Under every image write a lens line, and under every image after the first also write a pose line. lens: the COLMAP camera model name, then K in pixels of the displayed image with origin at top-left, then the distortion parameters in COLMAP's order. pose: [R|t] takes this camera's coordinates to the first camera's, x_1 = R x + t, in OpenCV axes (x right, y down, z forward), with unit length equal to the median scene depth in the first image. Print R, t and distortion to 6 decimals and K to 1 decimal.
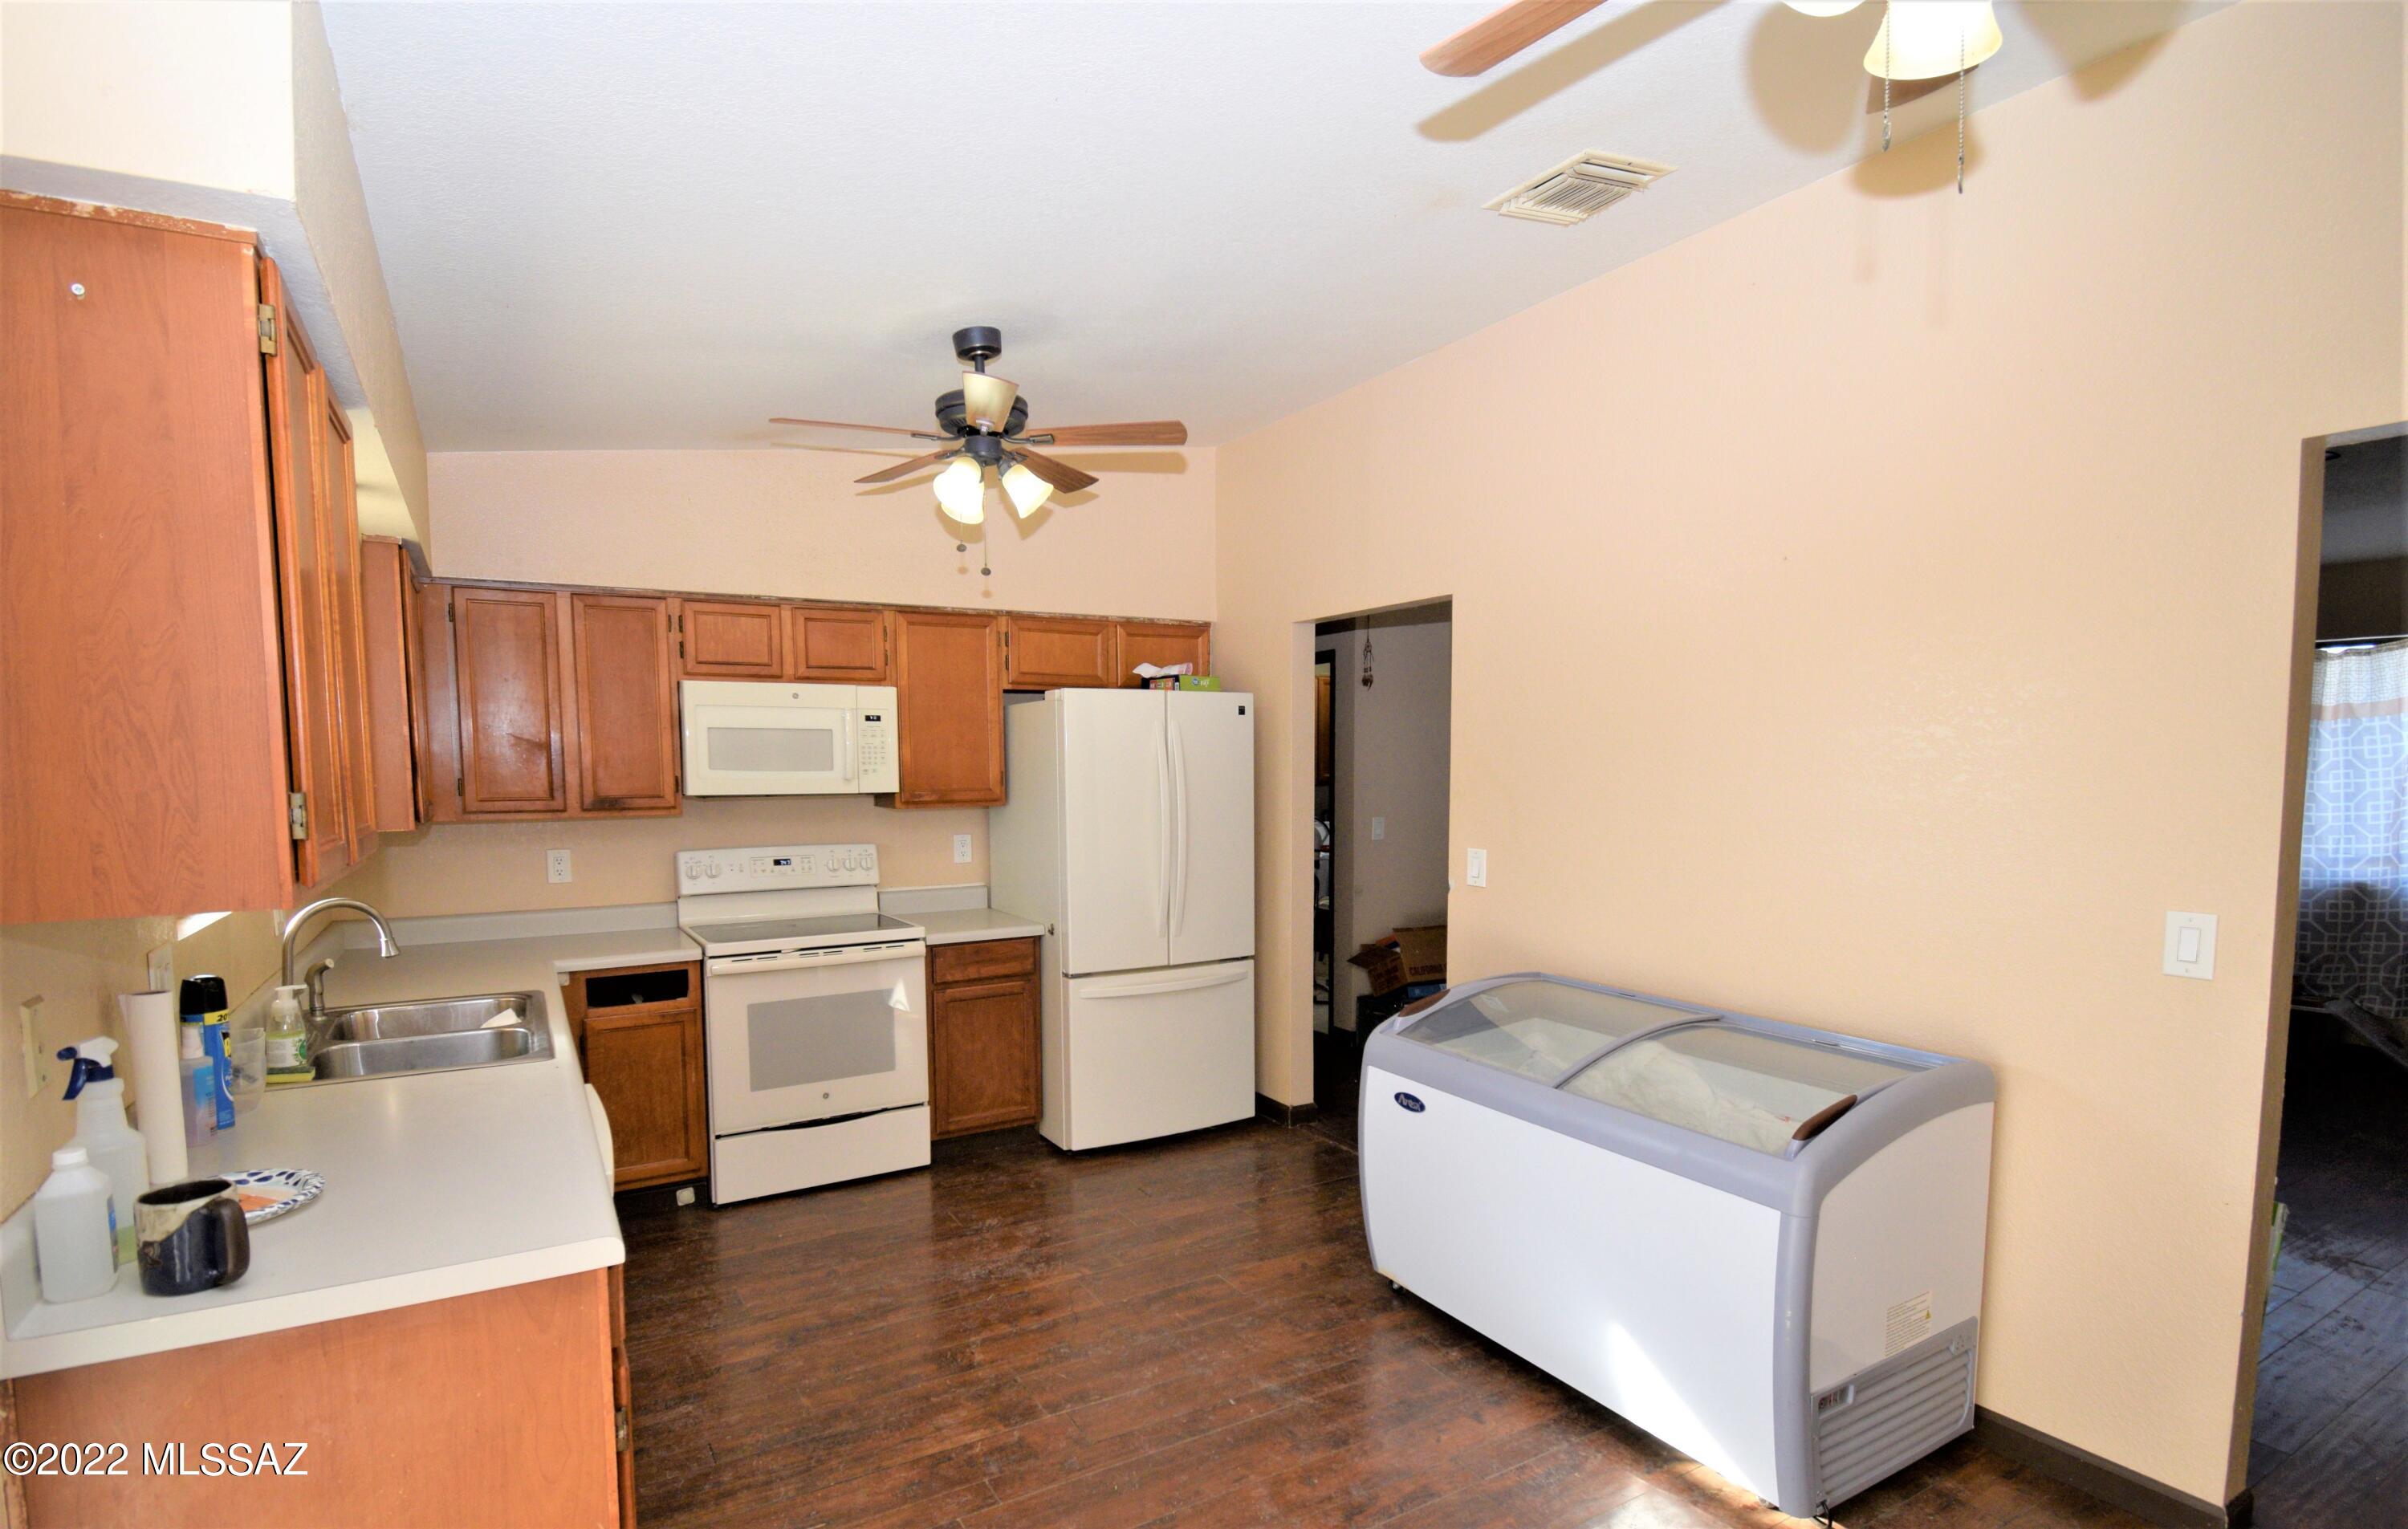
lens RADIAL K [[1151.0, 0, 1164.4], [0, 1151.0, 855.9], [0, 0, 1]] dist [-0.004988, -0.000106]
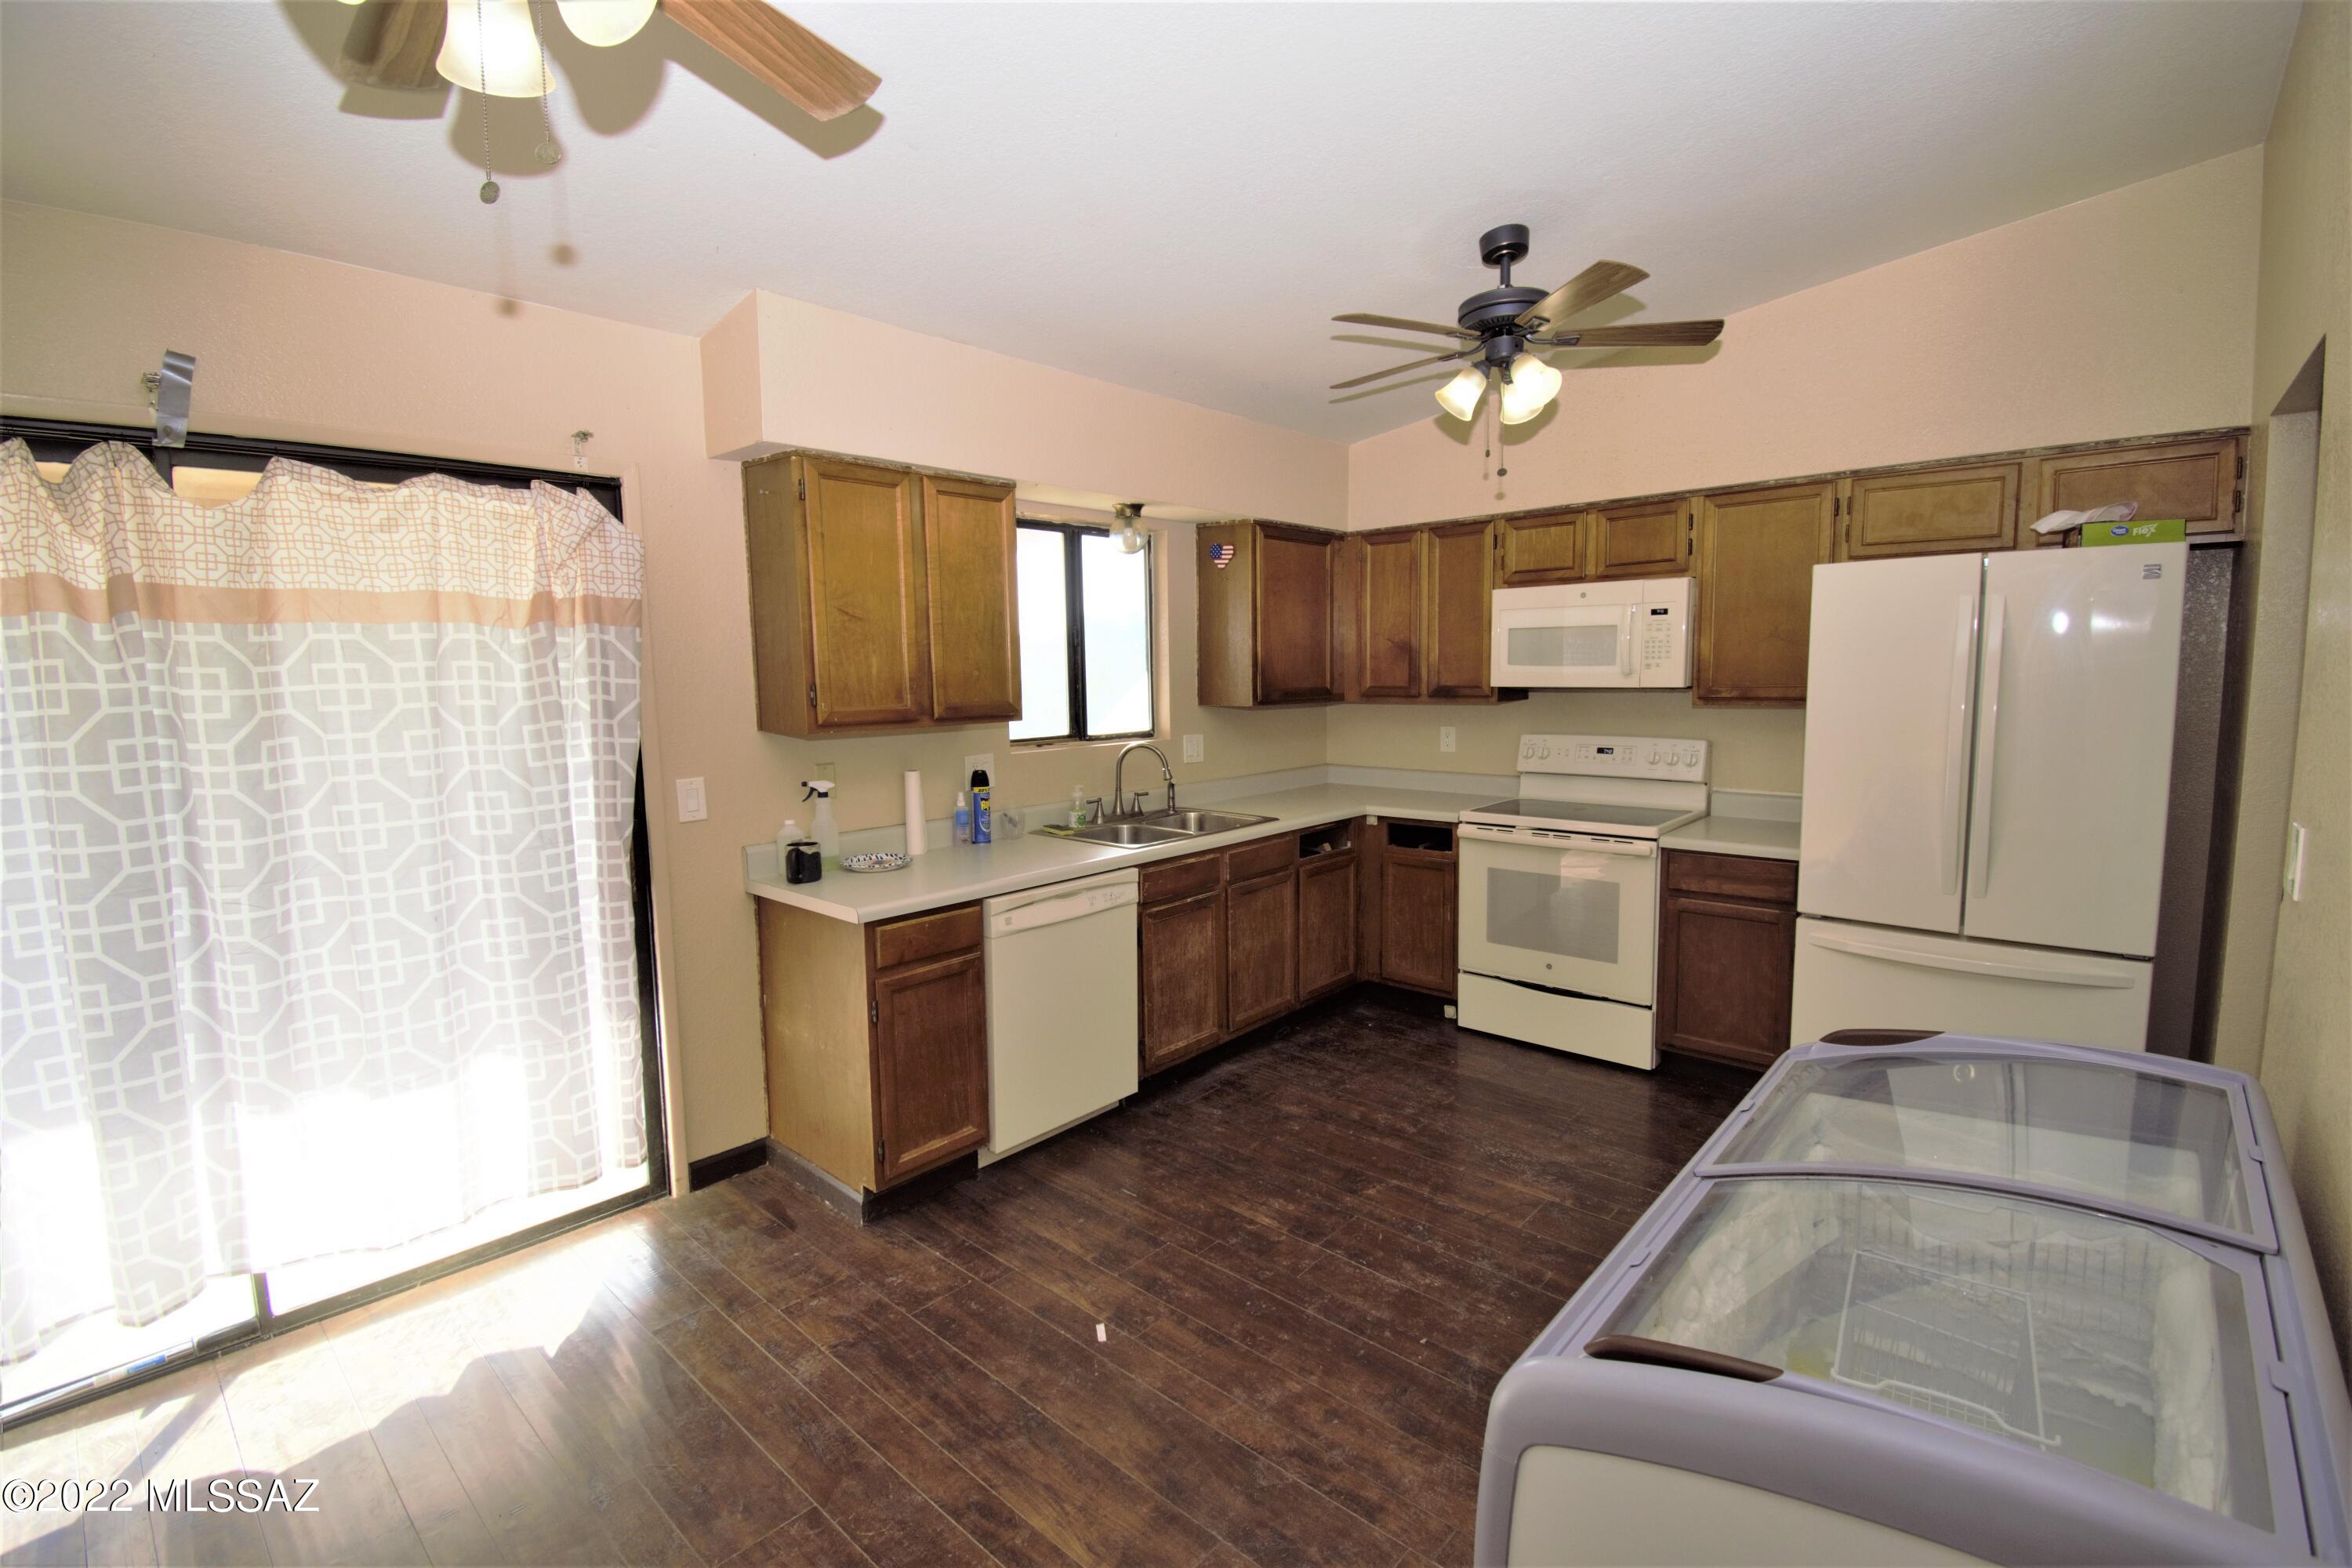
lens RADIAL K [[1053.0, 0, 1174.3], [0, 1053.0, 779.0], [0, 0, 1]] dist [0.004859, 0.000158]
pose [[0.303171, 0.105290, -0.947102, 0.506347], [-0.061291, 0.993974, 0.090881, -0.035061], [0.950963, 0.030497, 0.307797, 0.341327]]
